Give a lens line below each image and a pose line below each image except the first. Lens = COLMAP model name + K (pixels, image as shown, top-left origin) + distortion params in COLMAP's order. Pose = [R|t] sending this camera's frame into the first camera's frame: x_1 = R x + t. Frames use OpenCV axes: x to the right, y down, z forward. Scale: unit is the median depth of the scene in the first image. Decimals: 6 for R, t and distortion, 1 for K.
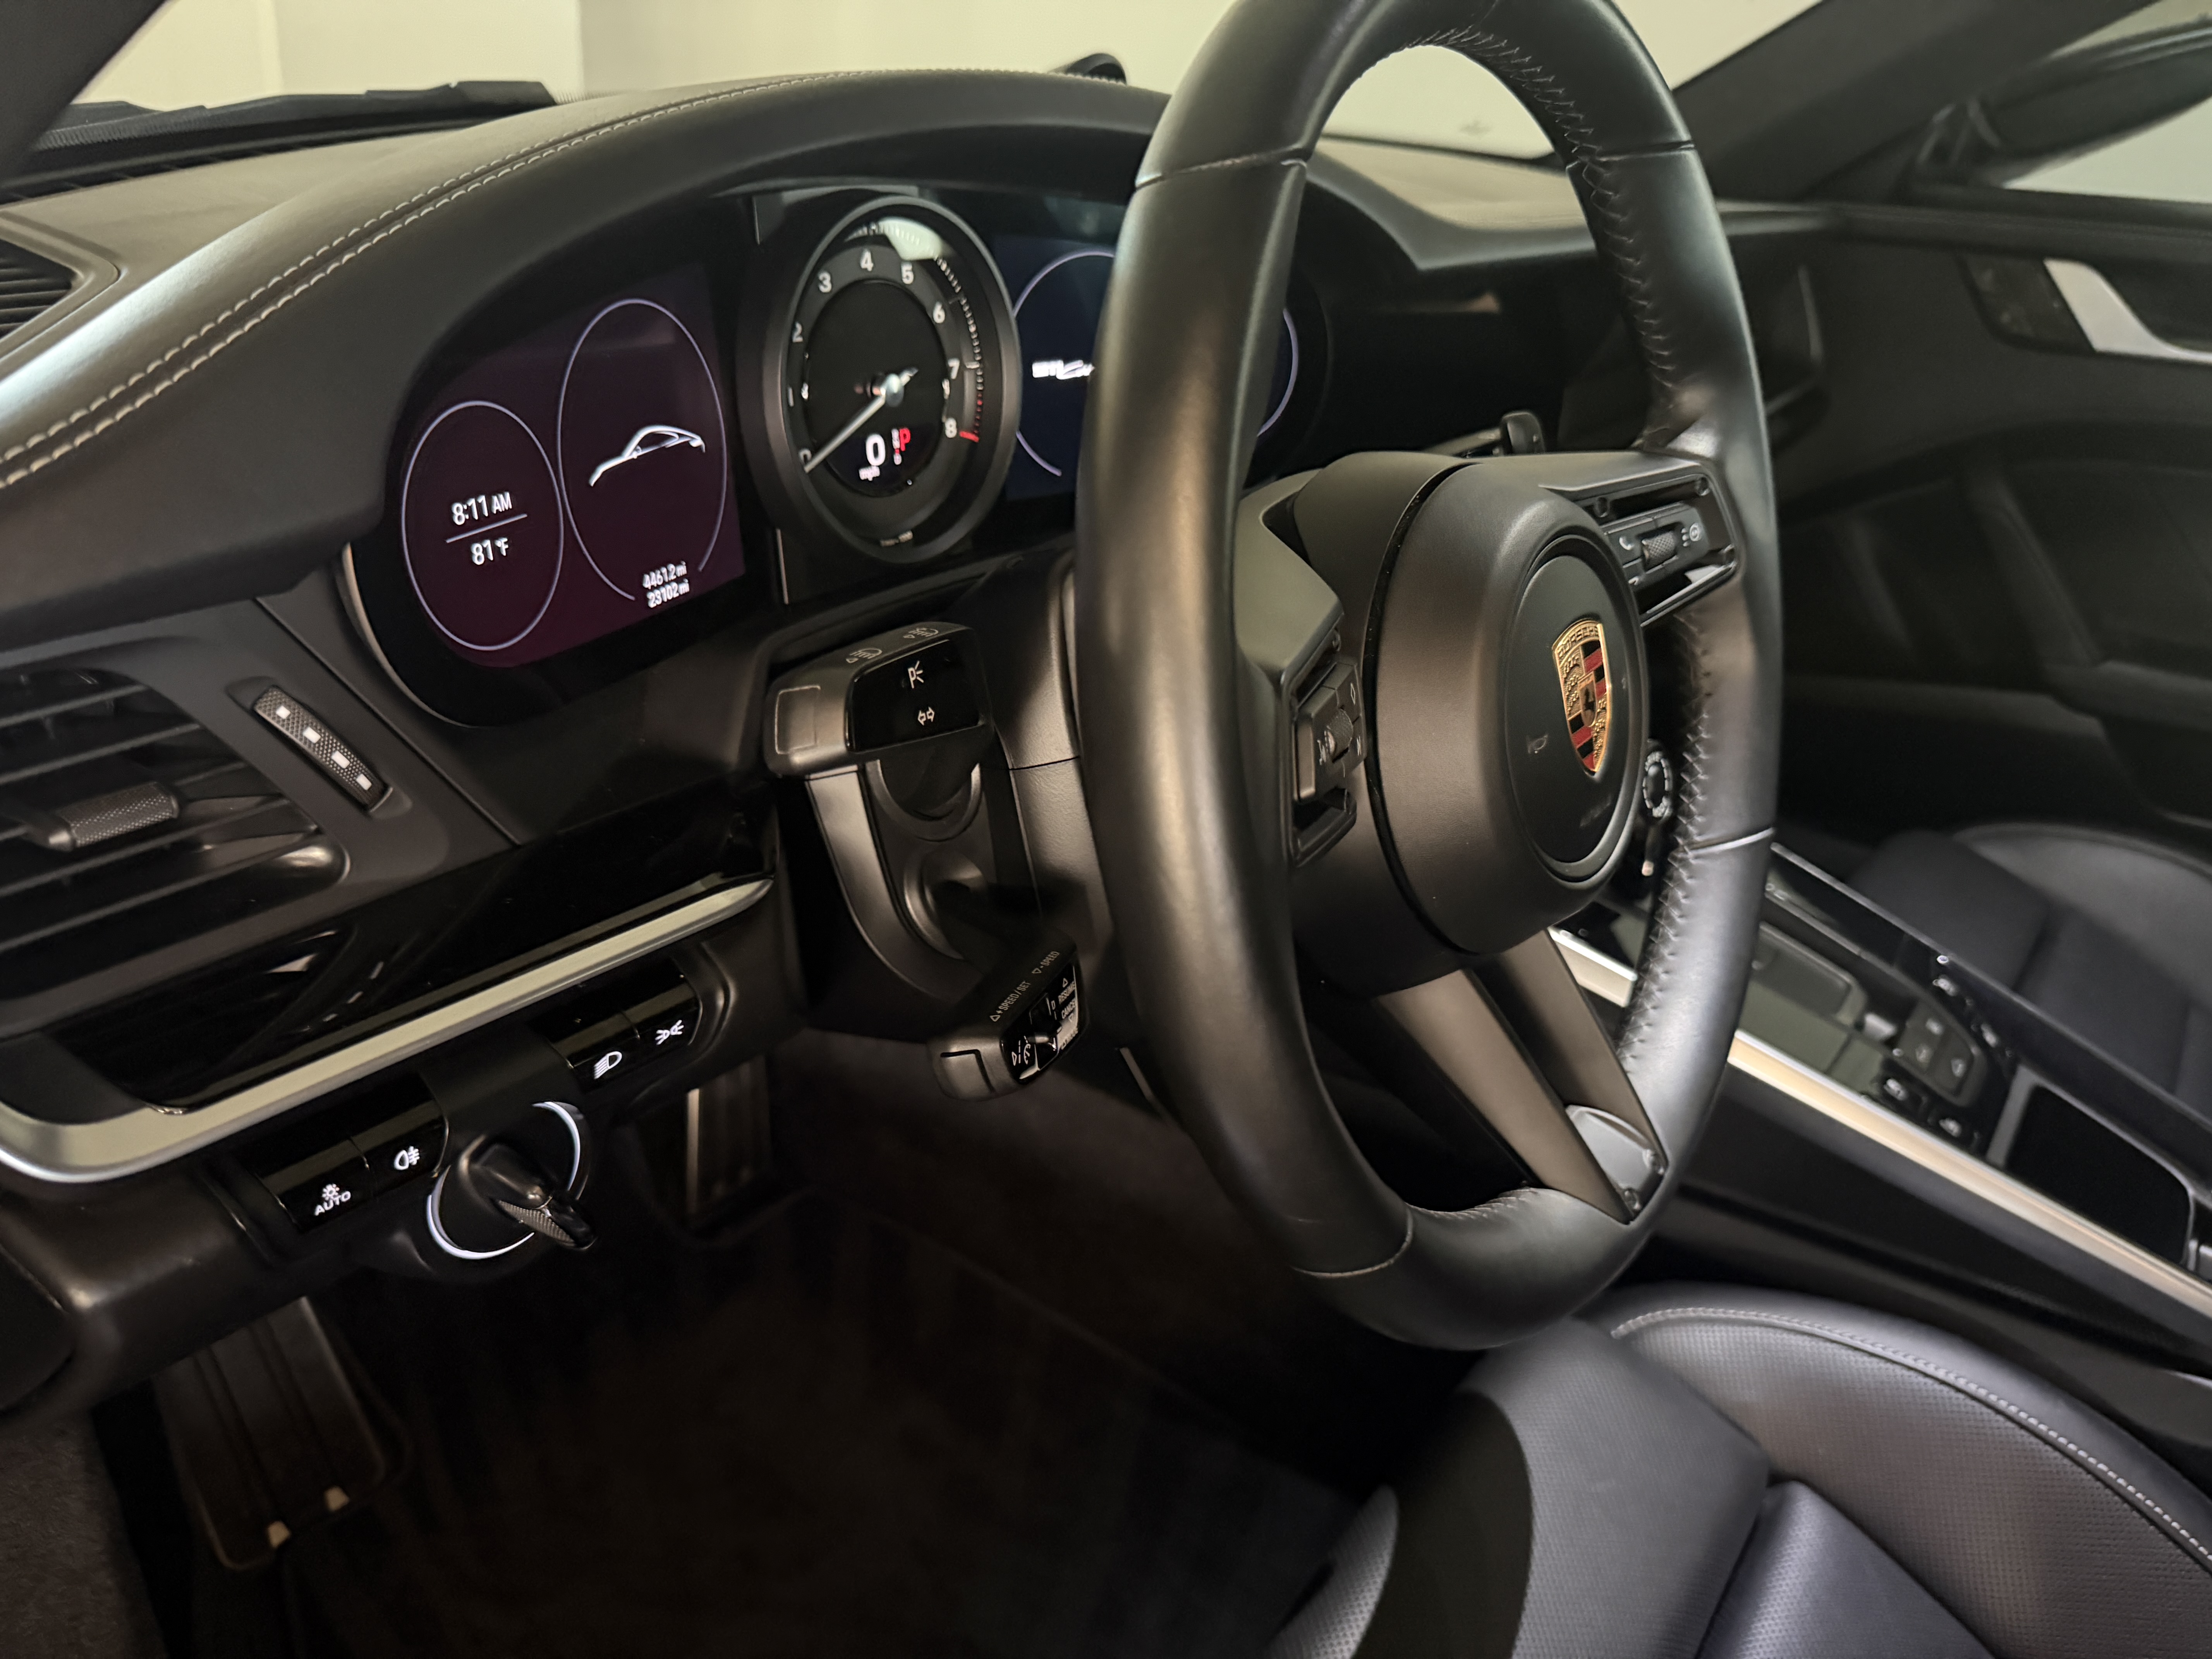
lens RADIAL K [[1516.1, 0, 1106.0], [0, 1516.1, 829.5], [0, 0, 1]] dist [0.012085, -0.000536]
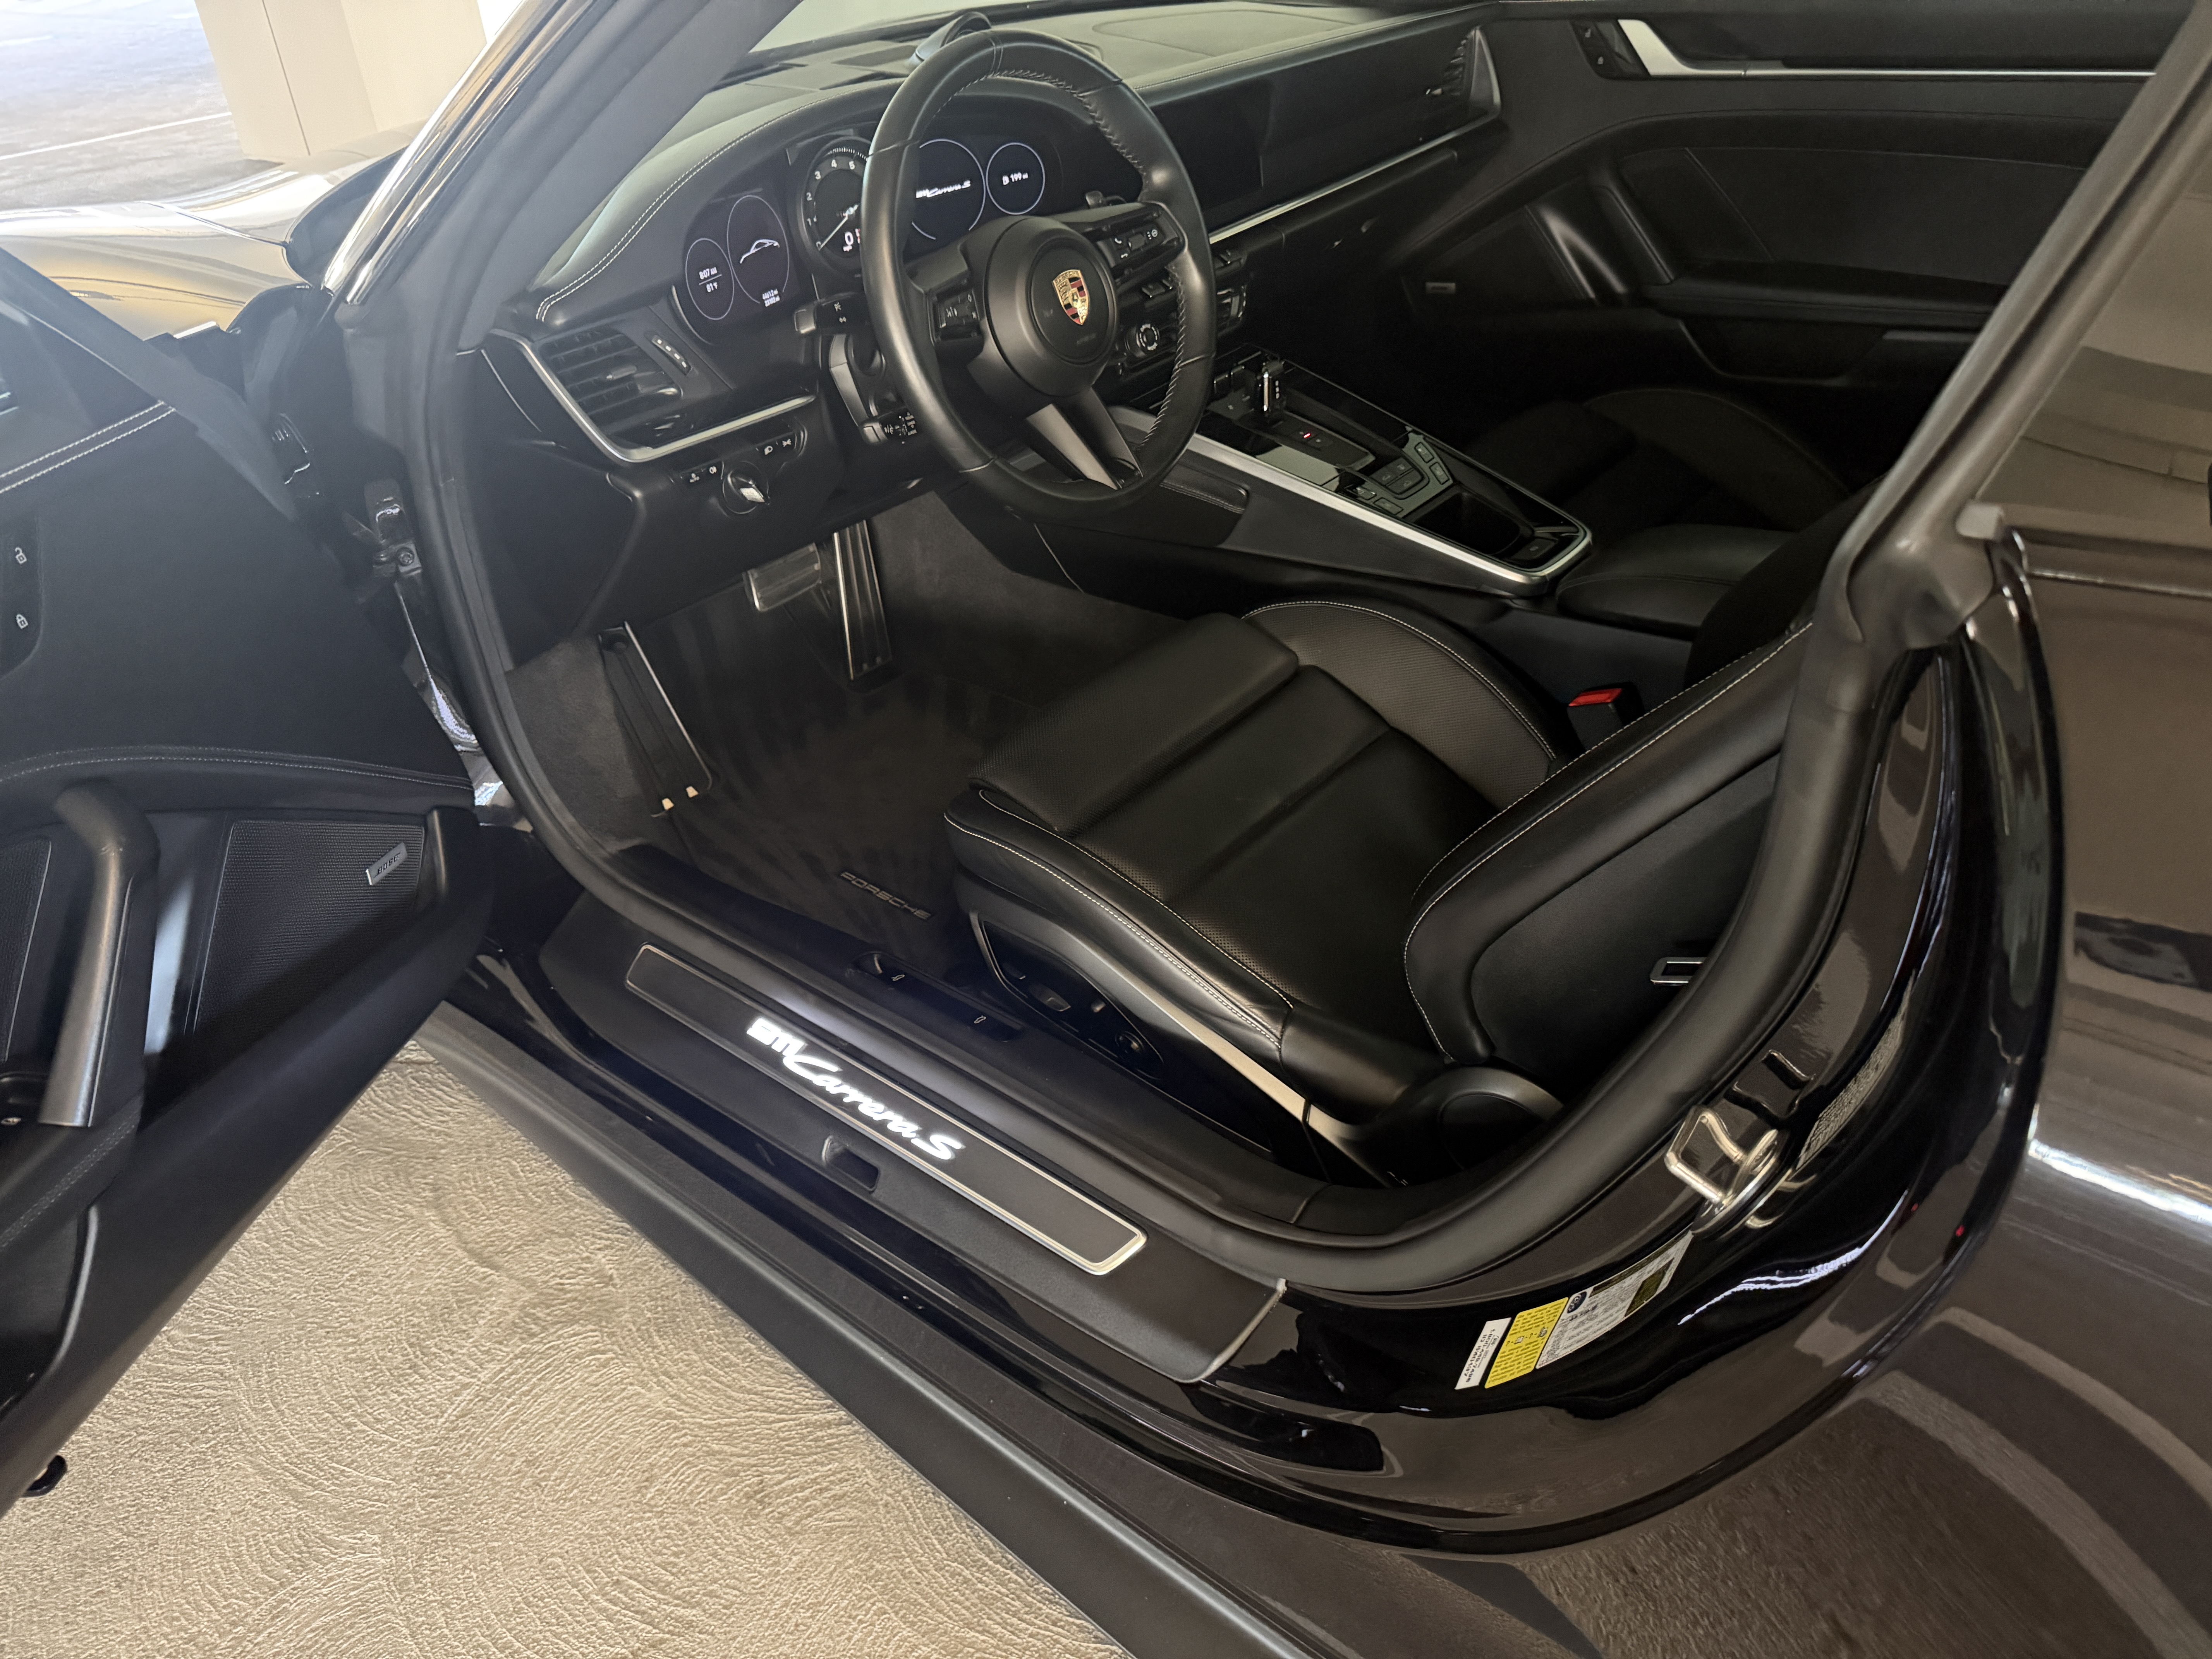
lens RADIAL K [[1533.6, 0, 1106.0], [0, 1533.6, 829.5], [0, 0, 1]] dist [0.003126, -0.000516]
pose [[0.986336, -0.066041, -0.150931, 0.685438], [0.086184, 0.987619, 0.131078, 0.491897], [0.140406, -0.142295, 0.979816, -1.836661]]
